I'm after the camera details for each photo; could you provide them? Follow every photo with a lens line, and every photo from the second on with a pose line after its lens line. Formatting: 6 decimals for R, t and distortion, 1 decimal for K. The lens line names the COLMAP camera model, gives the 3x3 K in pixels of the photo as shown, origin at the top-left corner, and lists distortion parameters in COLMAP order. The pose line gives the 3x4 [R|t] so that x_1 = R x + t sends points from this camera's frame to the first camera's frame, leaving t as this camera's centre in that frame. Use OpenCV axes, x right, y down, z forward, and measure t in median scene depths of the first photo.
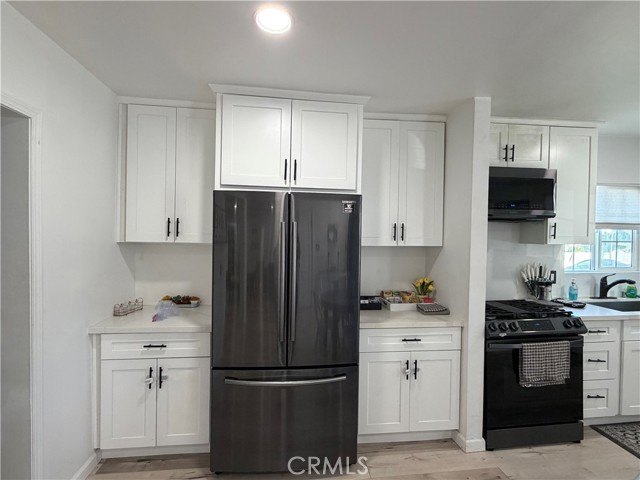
lens RADIAL K [[318.2, 0, 318.5], [0, 318.2, 241.6], [0, 0, 1]] dist [-0.000514, -0.000292]
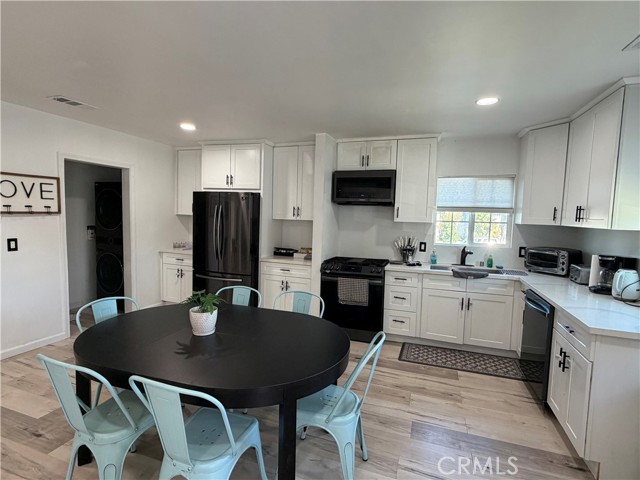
lens RADIAL K [[318.2, 0, 321.4], [0, 318.2, 239.0], [0, 0, 1]] dist [-0.000514, -0.000292]
pose [[0.901345, 0.050130, -0.430192, 1.183875], [-0.028305, 0.997974, 0.056988, 0.017058], [0.432177, -0.039189, 0.900937, -0.529279]]
